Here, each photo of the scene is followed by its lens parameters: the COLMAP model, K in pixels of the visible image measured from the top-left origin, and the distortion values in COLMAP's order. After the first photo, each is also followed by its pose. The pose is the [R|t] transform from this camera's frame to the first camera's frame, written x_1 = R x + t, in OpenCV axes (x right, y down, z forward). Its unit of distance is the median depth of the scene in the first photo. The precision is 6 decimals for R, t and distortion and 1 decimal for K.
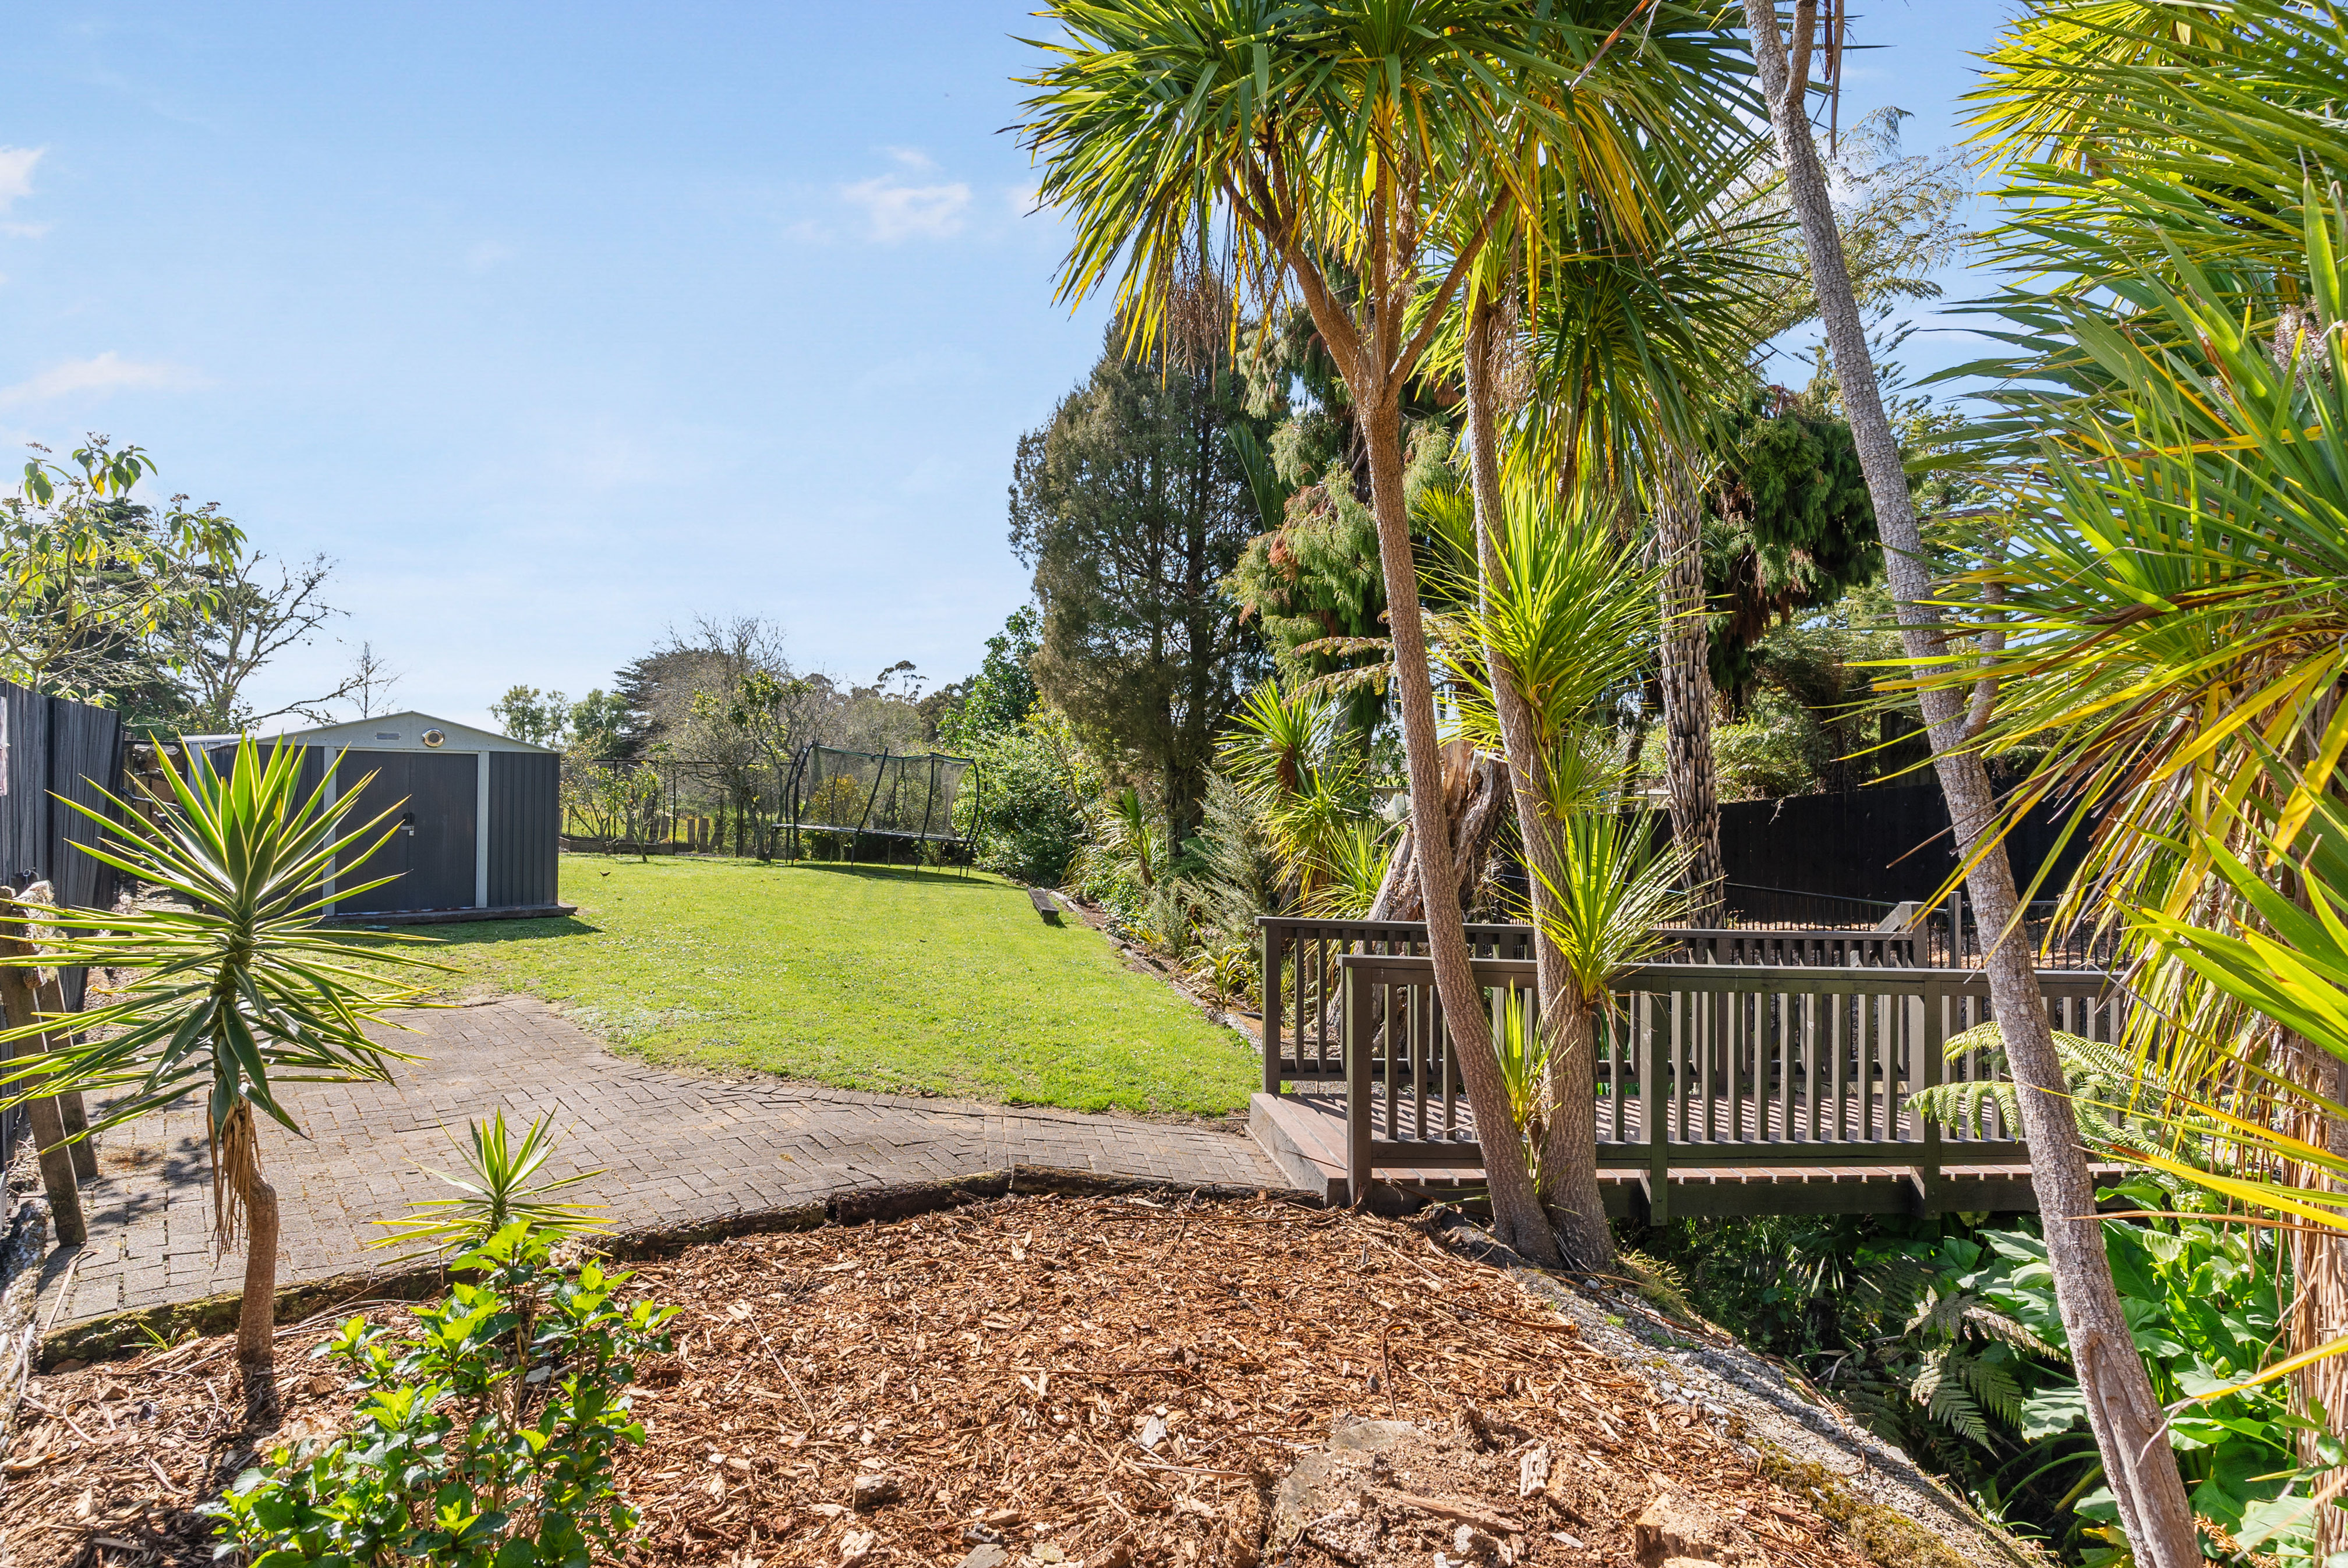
lens RADIAL K [[1130.8, 0, 1146.1], [0, 1130.8, 786.6], [0, 0, 1]] dist [-0.000206, -0.000230]
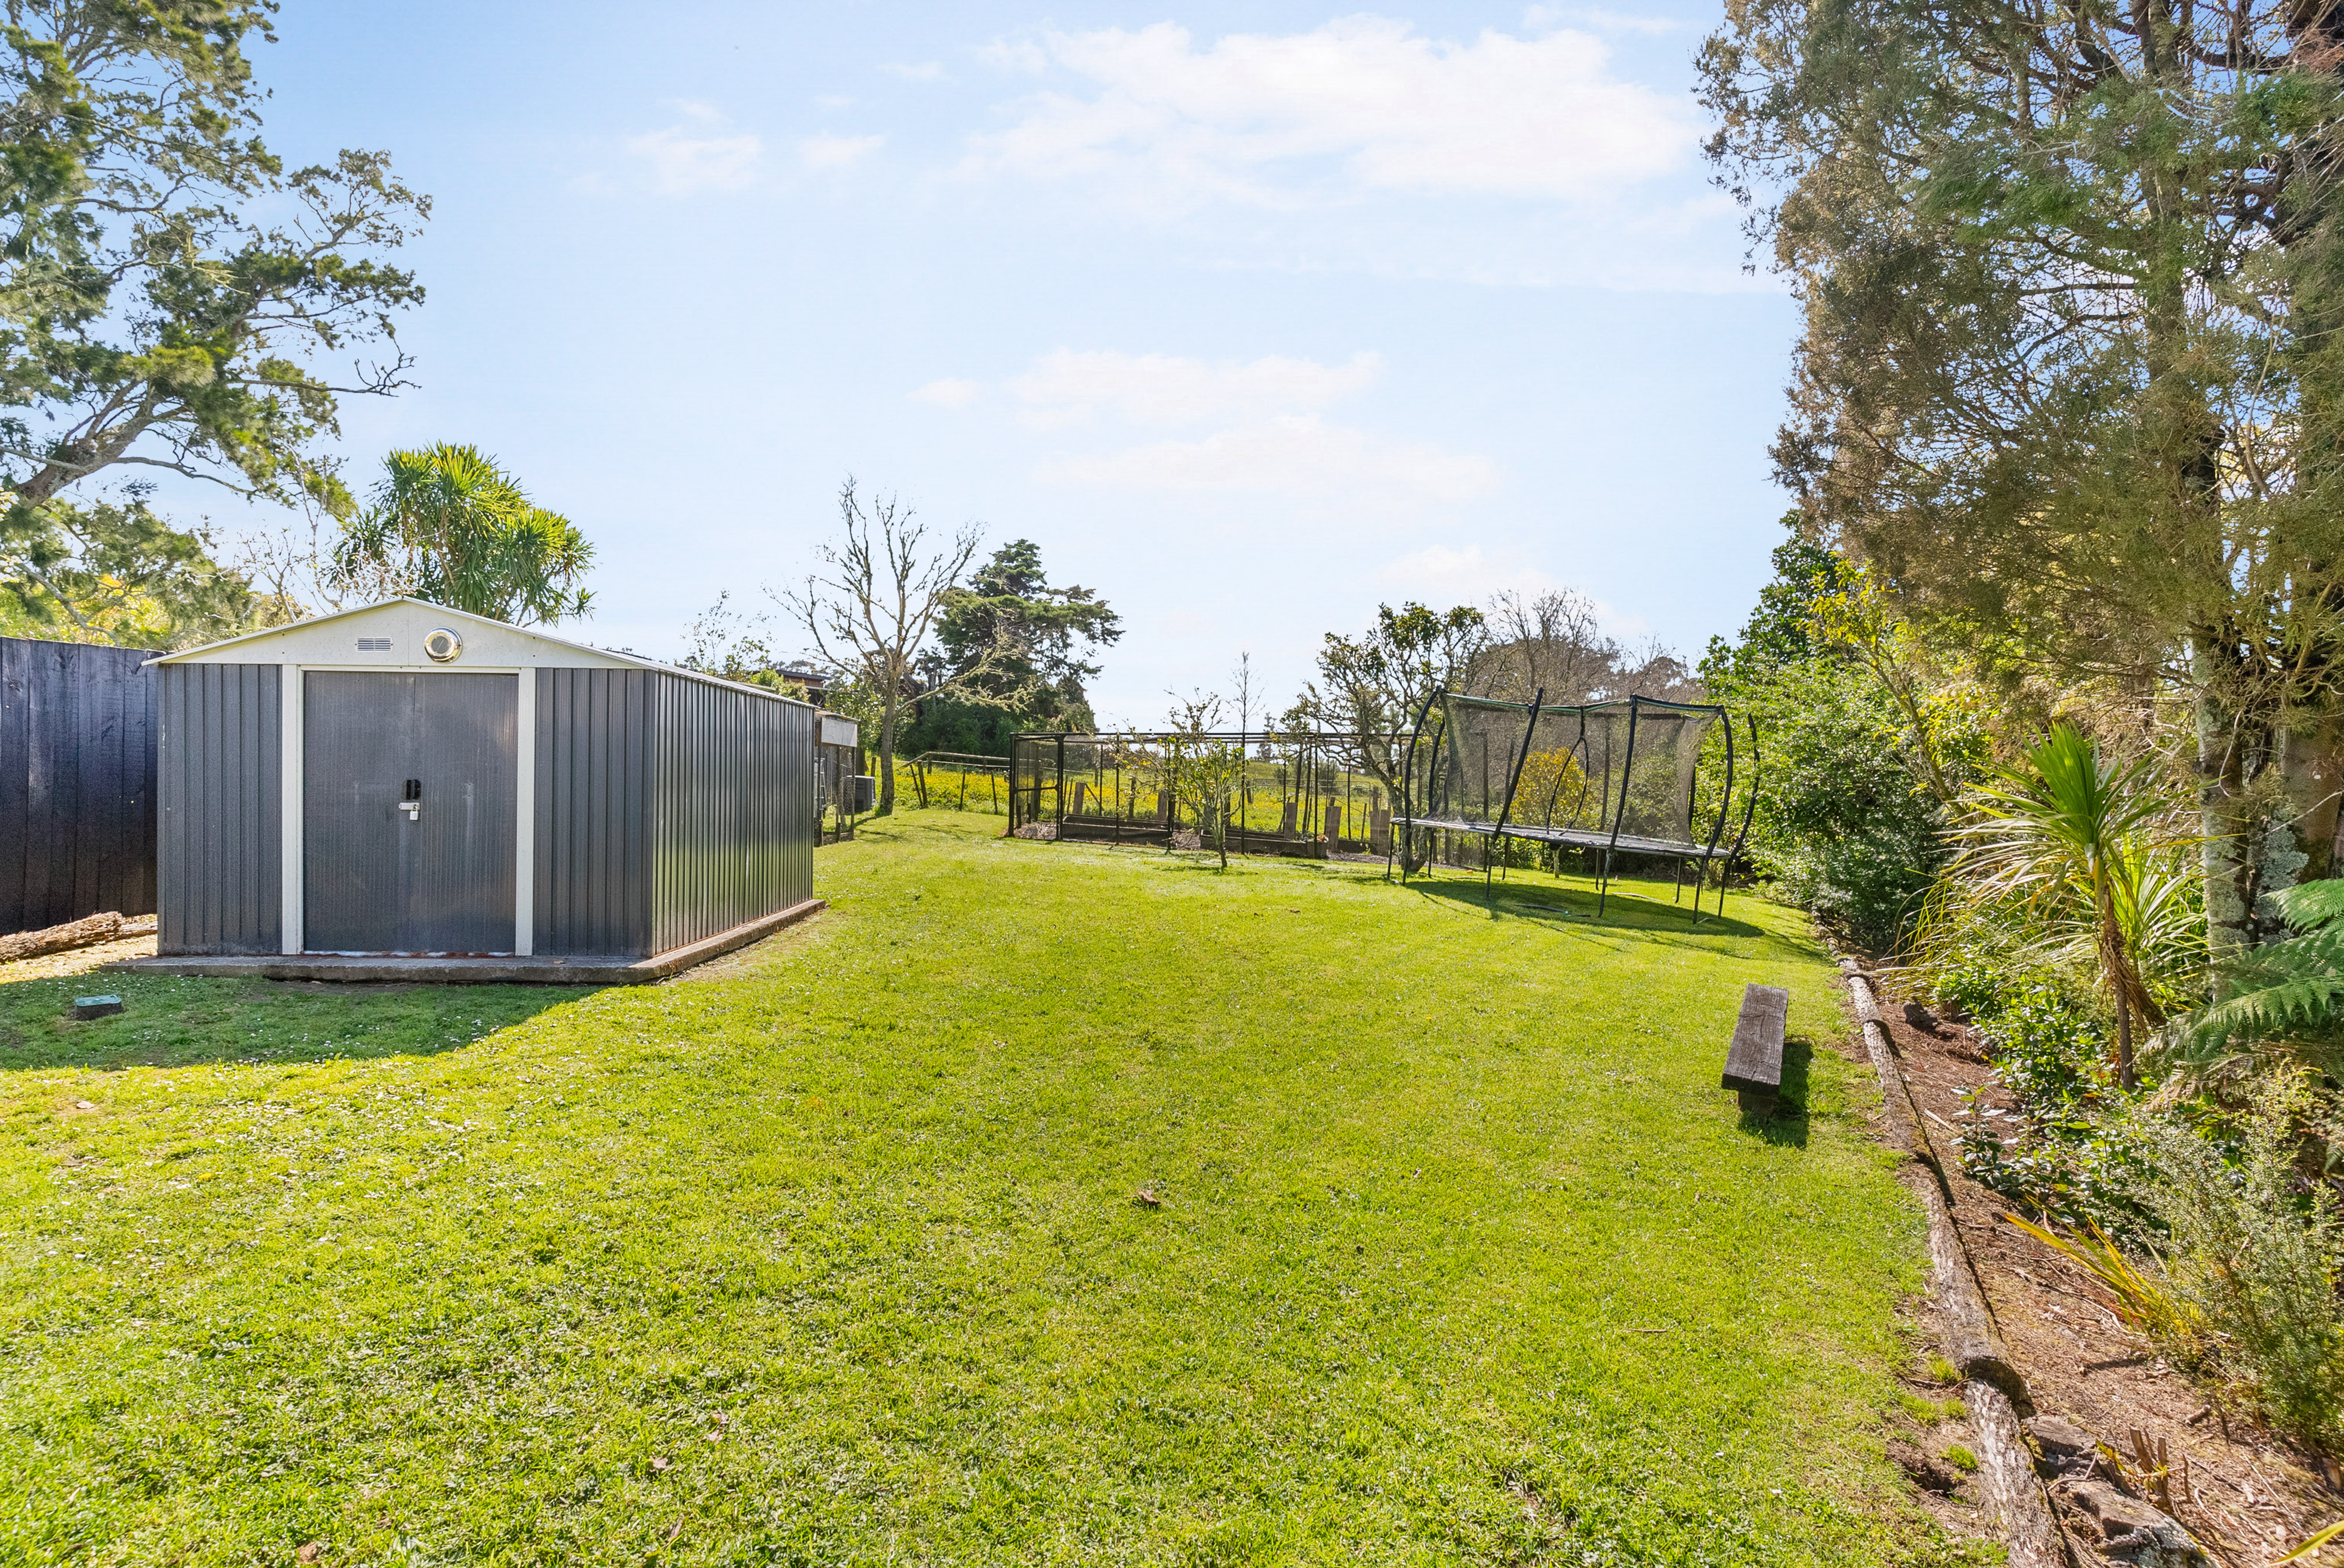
lens RADIAL K [[1129.0, 0, 1144.2], [0, 1129.0, 786.6], [0, 0, 1]] dist [-0.000206, -0.000230]
pose [[0.747437, -0.002777, -0.664327, 0.004179], [0.003164, 0.999995, -0.000621, 0.017864], [0.664326, -0.001638, 0.747442, 0.513610]]
